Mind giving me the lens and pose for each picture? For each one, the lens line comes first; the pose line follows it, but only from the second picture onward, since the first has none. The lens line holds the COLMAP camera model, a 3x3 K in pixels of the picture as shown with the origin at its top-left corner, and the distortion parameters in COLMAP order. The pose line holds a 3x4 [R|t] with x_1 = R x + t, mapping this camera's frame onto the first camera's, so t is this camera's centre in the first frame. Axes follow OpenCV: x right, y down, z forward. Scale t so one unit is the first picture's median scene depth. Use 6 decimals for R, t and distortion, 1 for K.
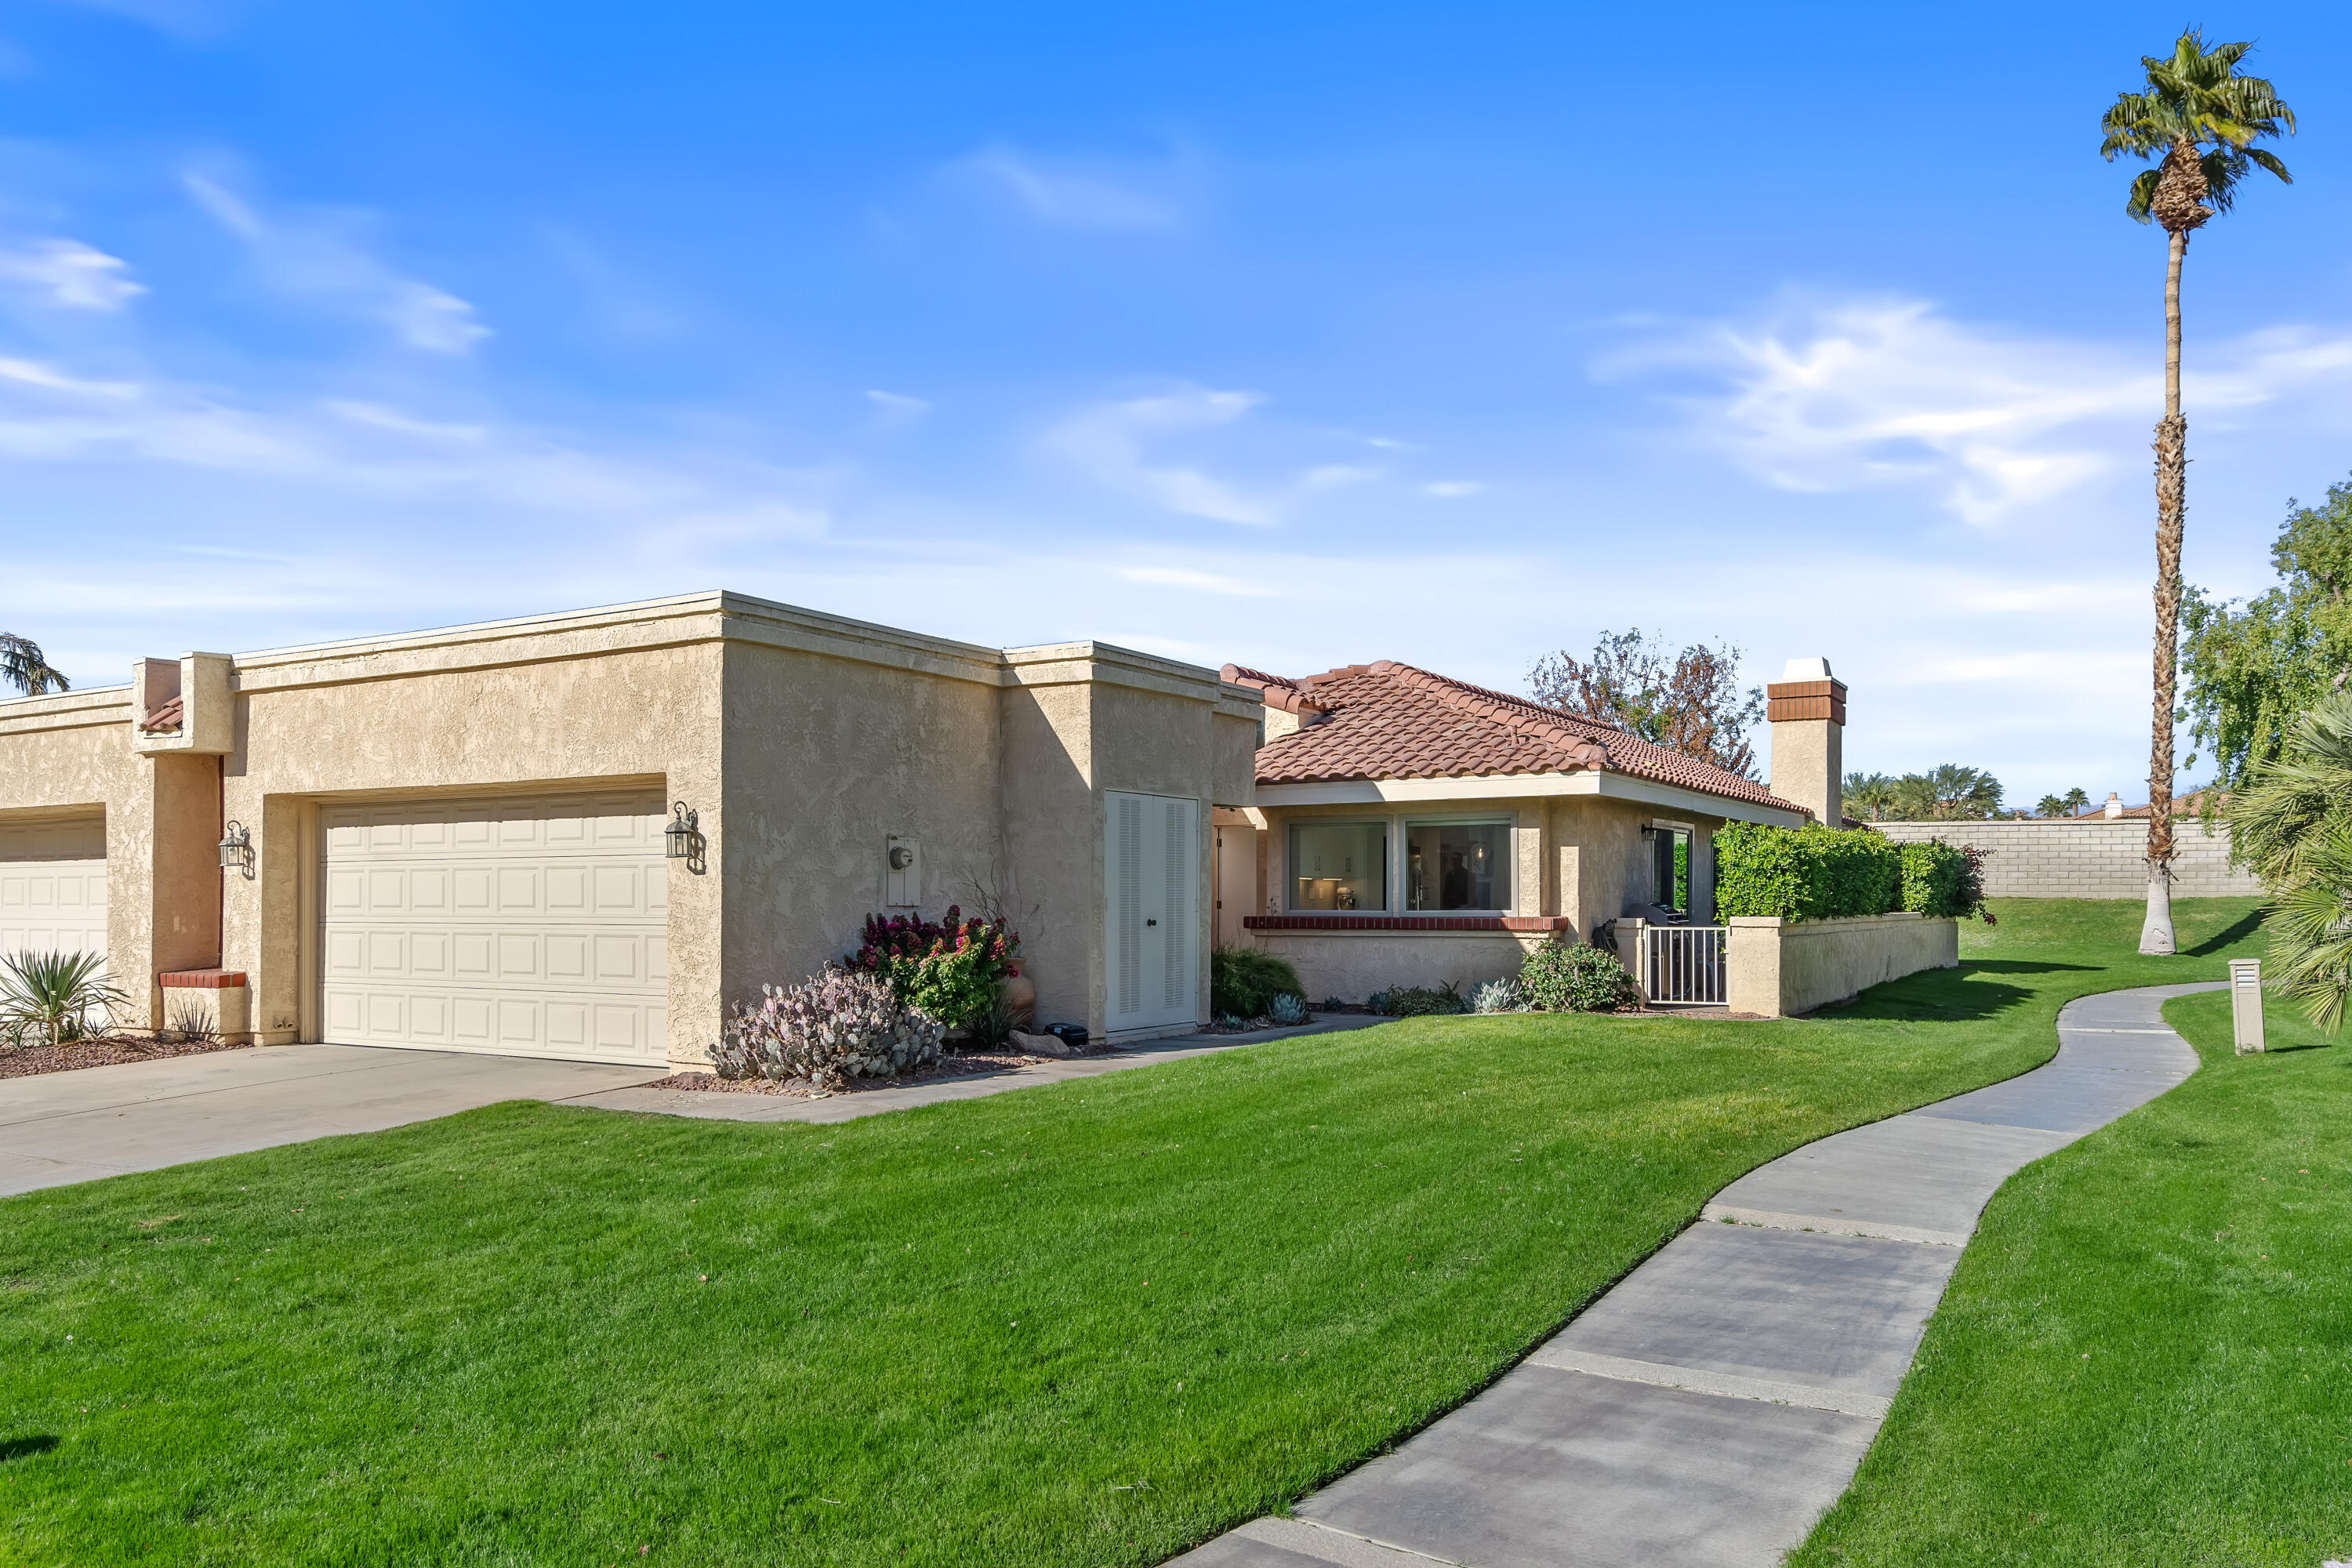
lens RADIAL K [[1802.7, 0, 1186.3], [0, 1802.7, 802.4], [0, 0, 1]] dist [0.024386, 0.008695]
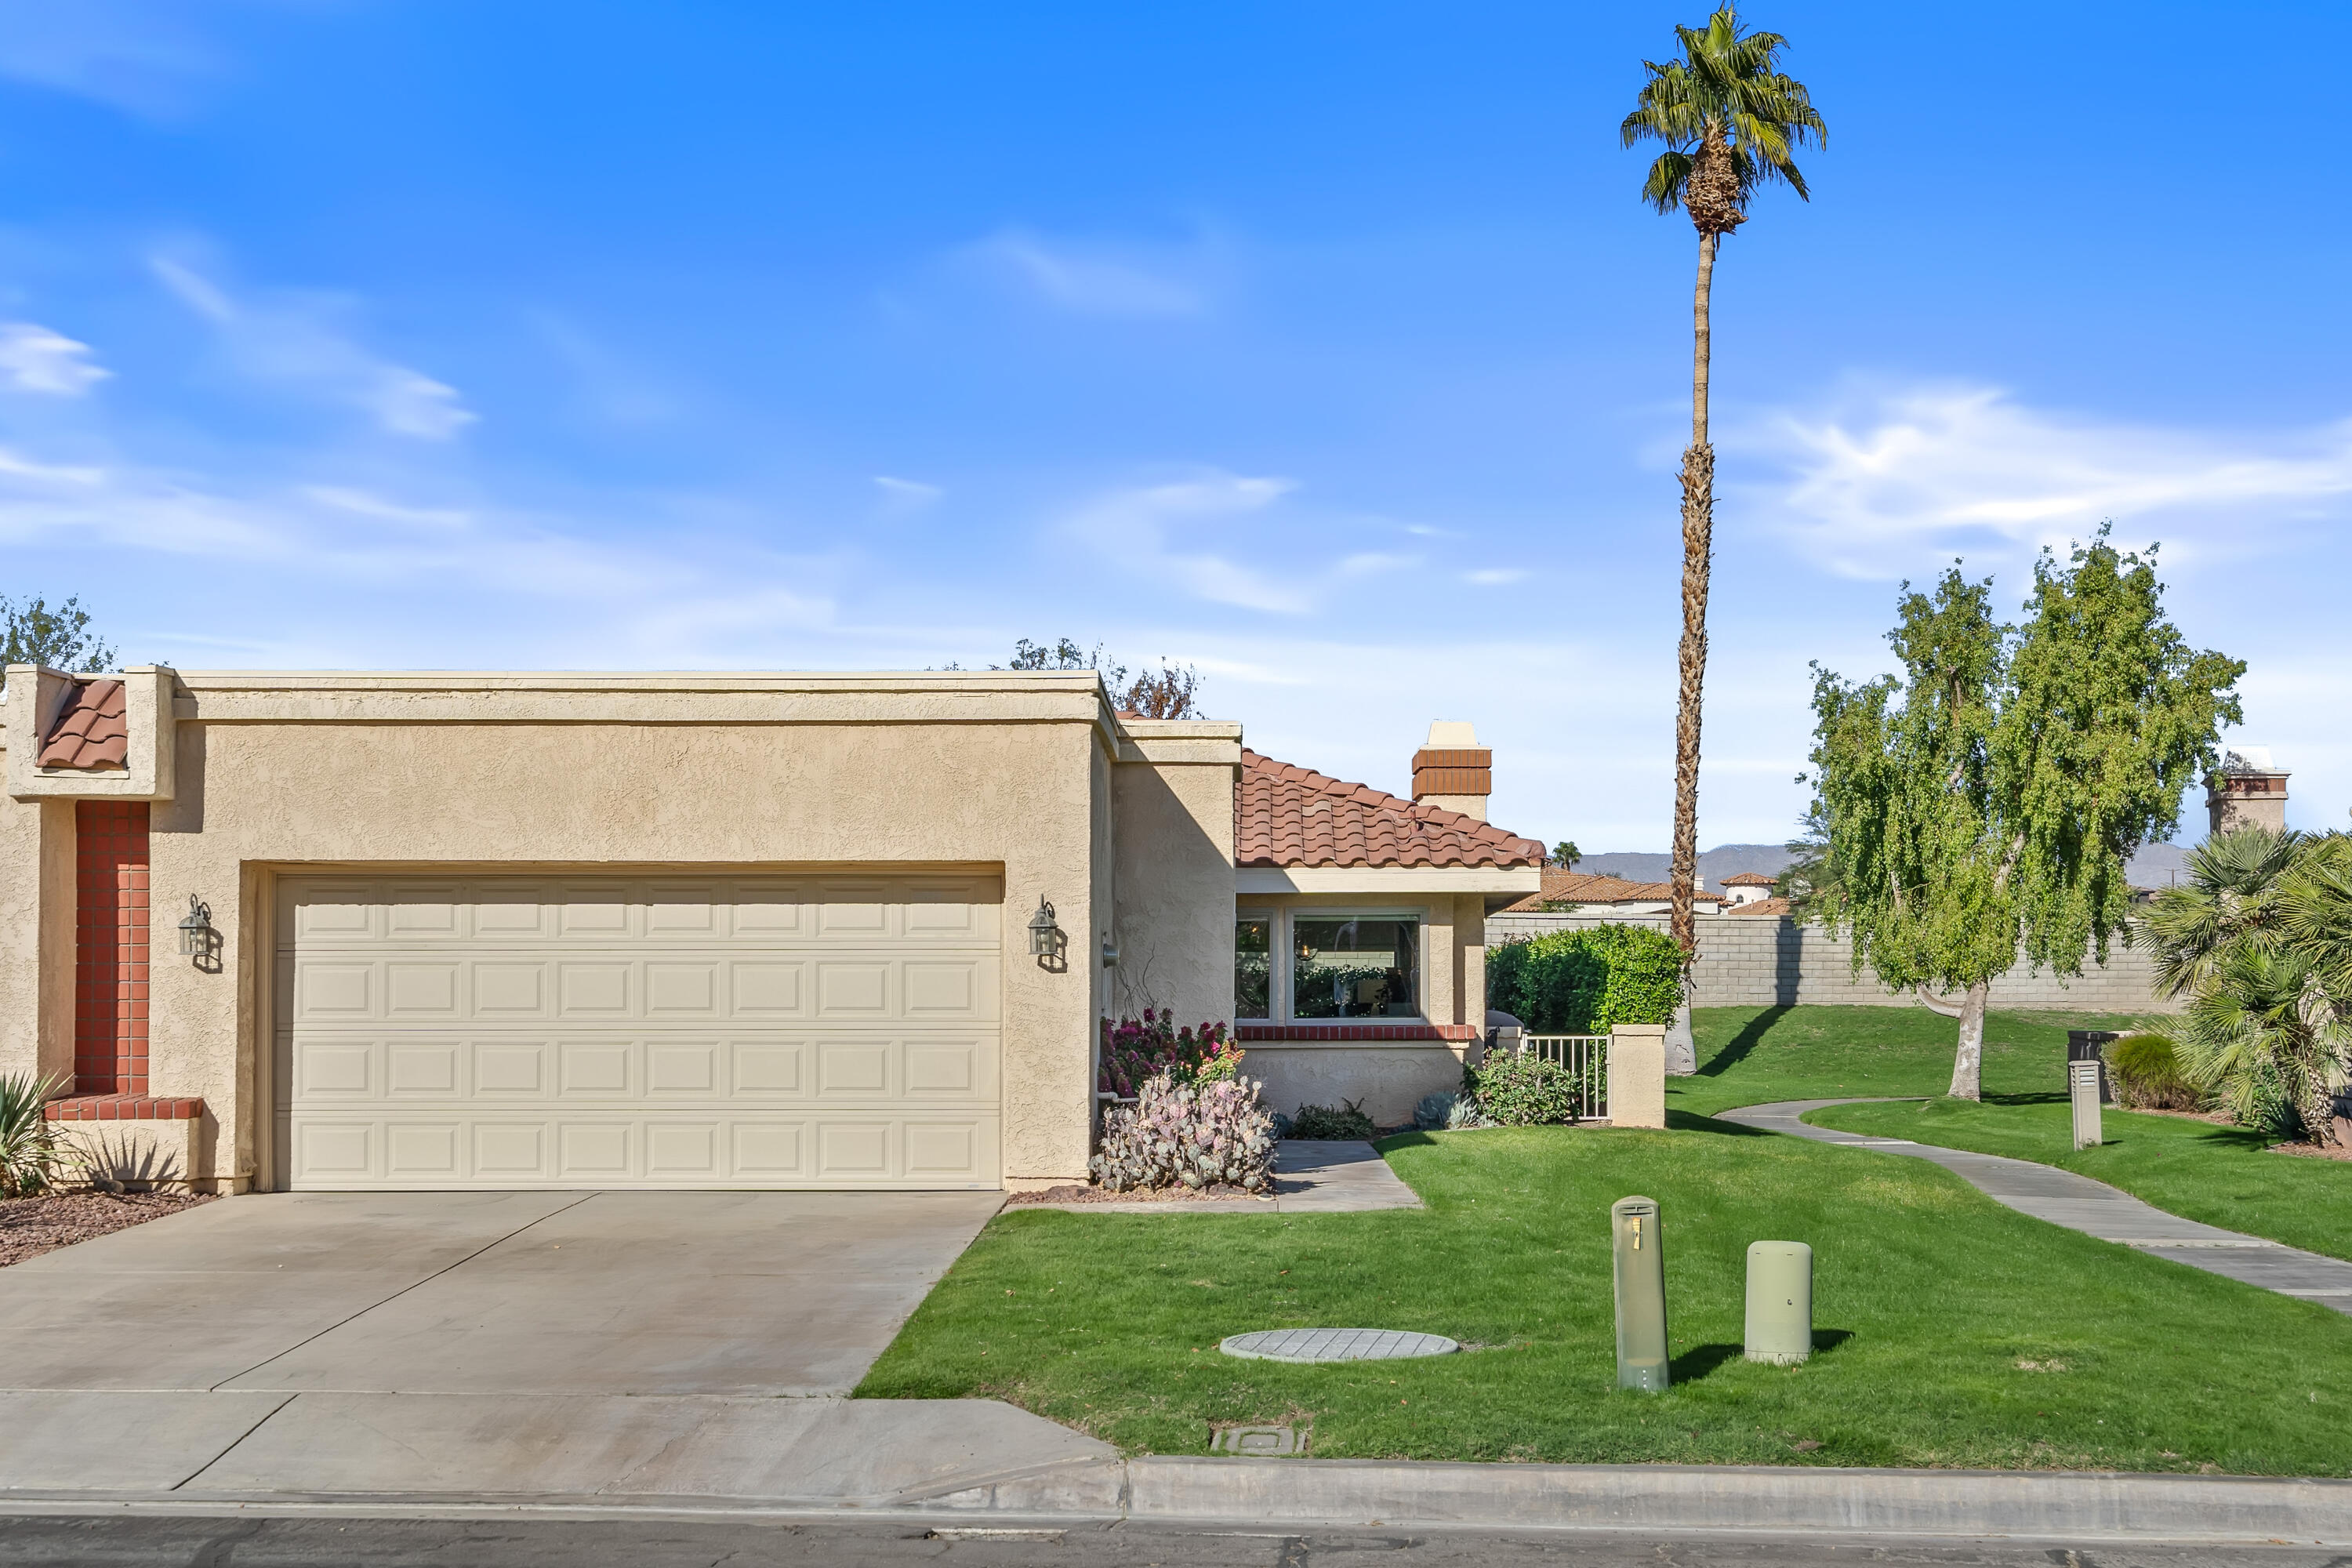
lens RADIAL K [[3901.7, 0, 1177.8], [0, 3901.7, 760.6], [0, 0, 1]] dist [-0.021193, 0.000000]
pose [[0.807884, 0.038734, 0.588067, -1.147678], [-0.029988, 0.999247, -0.024620, -0.017630], [-0.588577, 0.002255, 0.808438, -0.534537]]
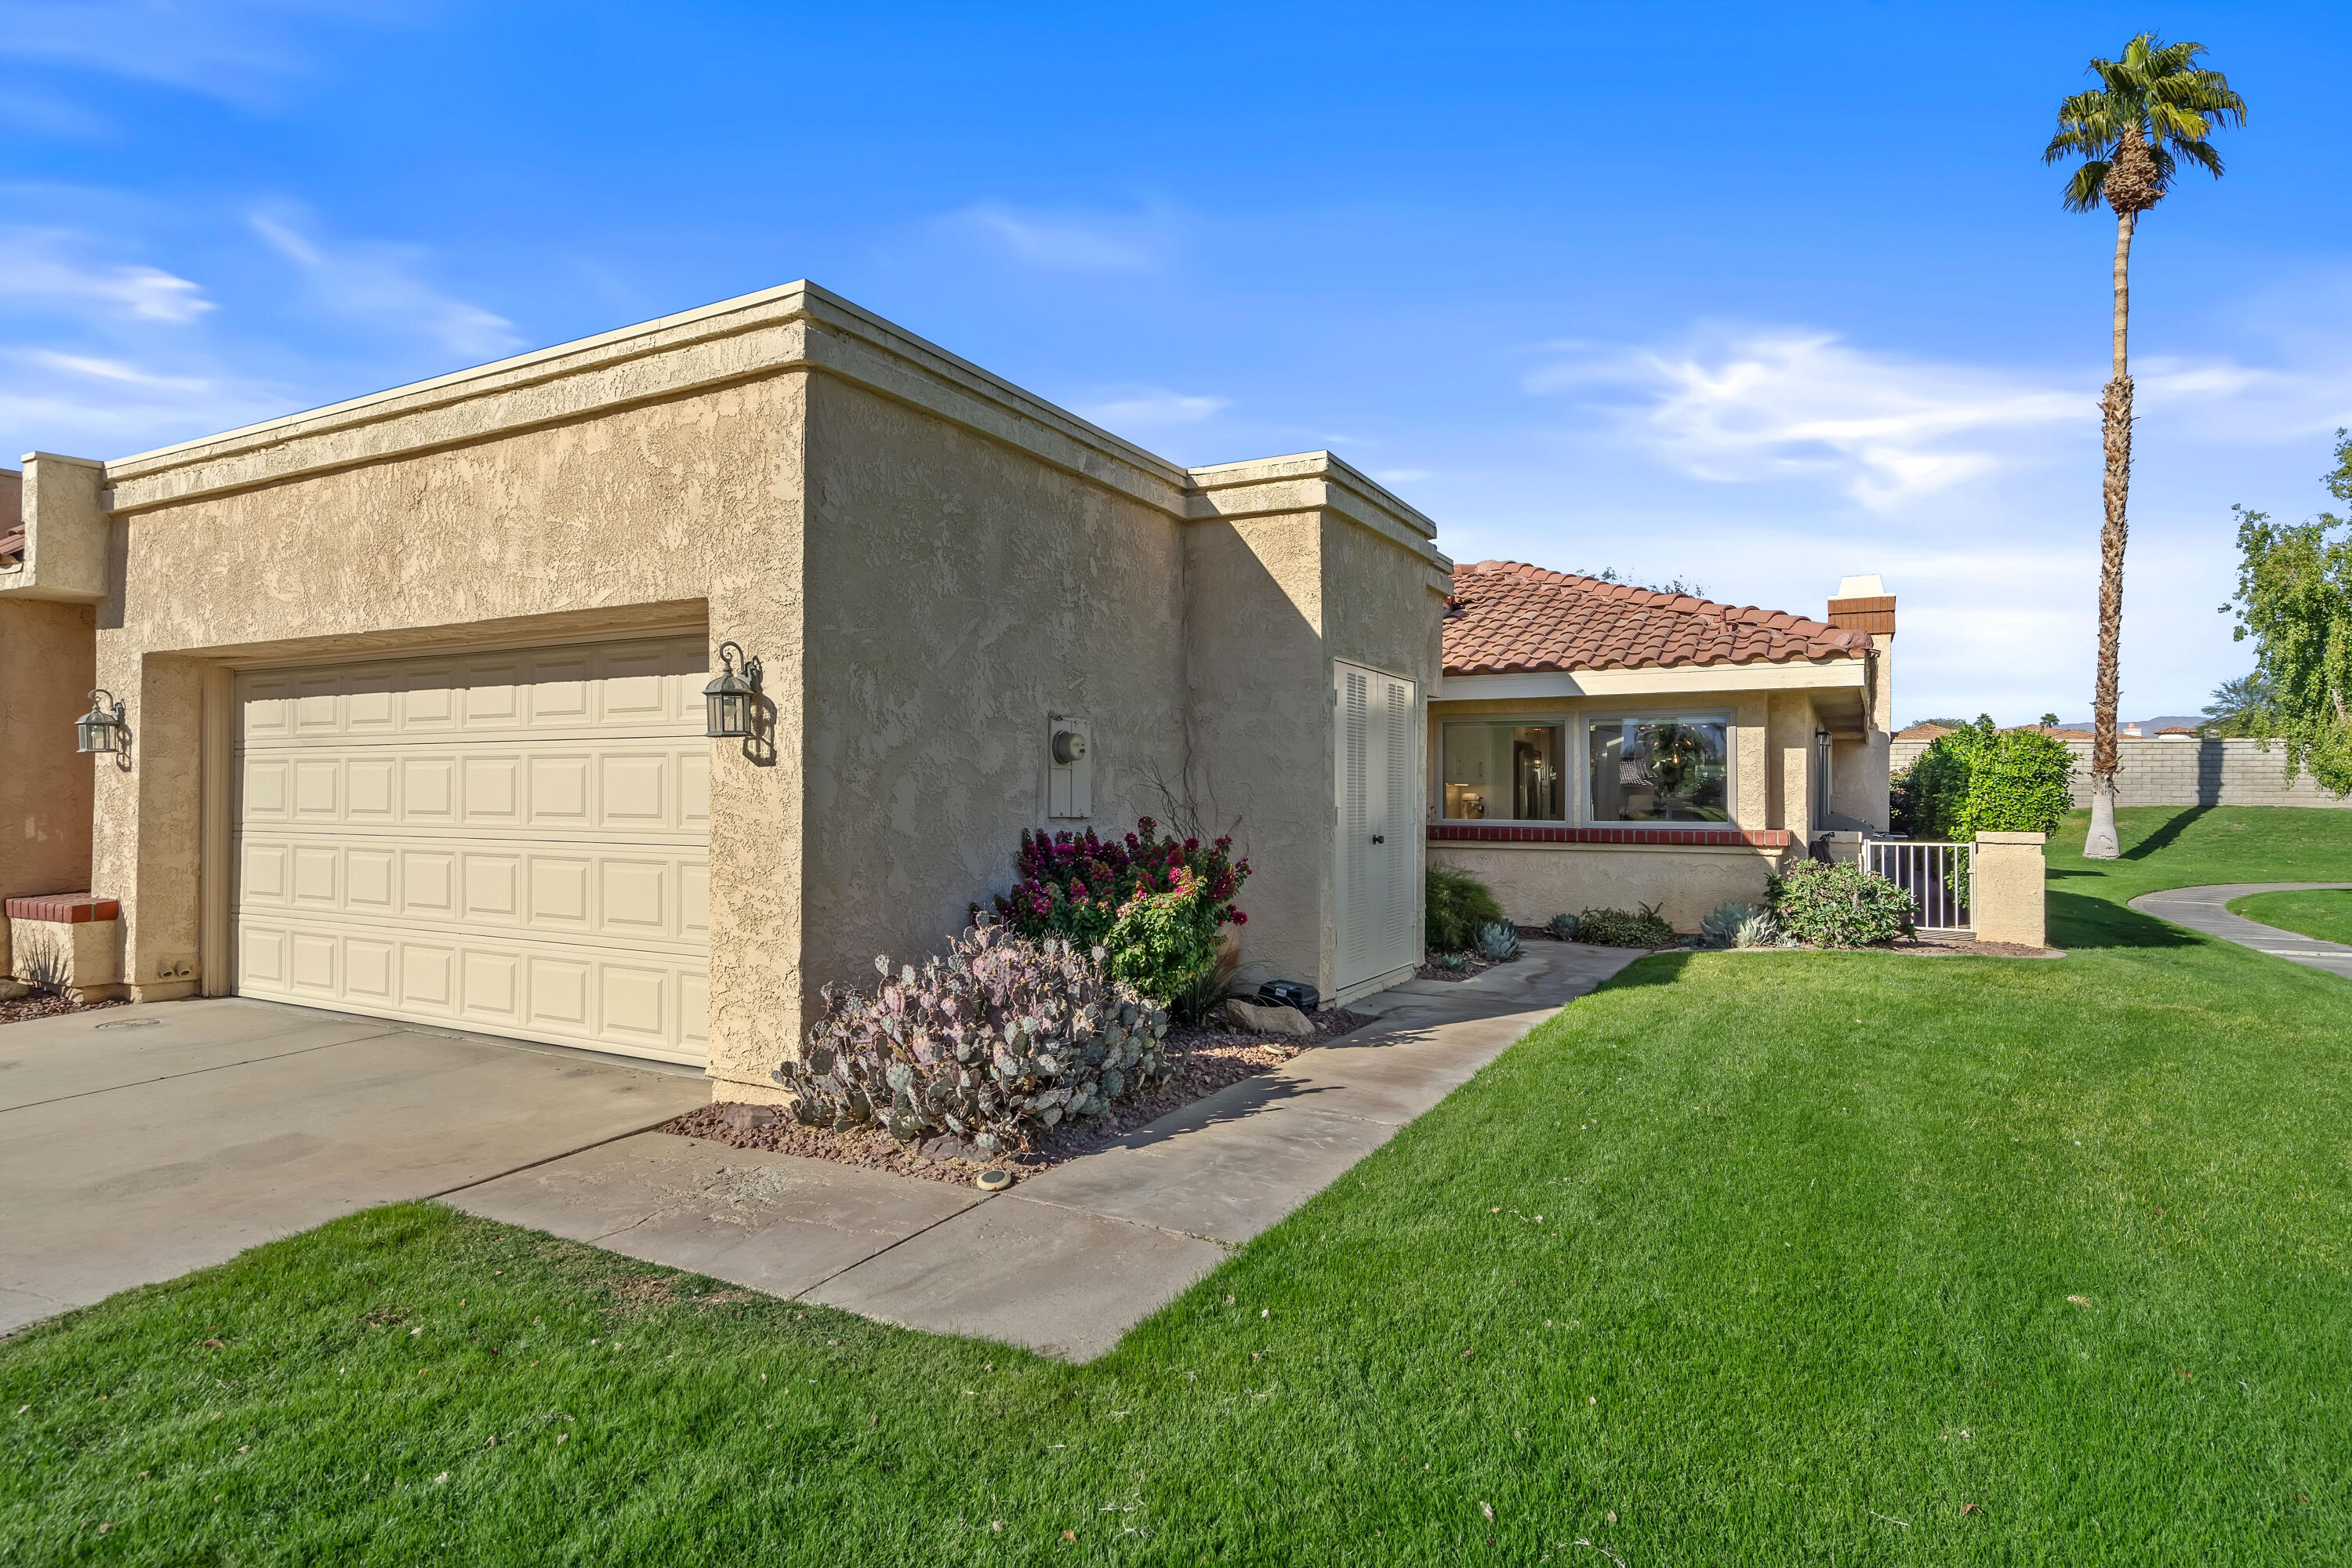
lens RADIAL K [[1195.1, 0, 1205.7], [0, 1195.1, 756.5], [0, 0, 1]] dist [0.003350, -0.001139]
pose [[0.995750, 0.010074, 0.091544, -0.132333], [-0.011692, 0.999784, 0.017159, 0.023205], [-0.091352, -0.018156, 0.995653, 0.489507]]
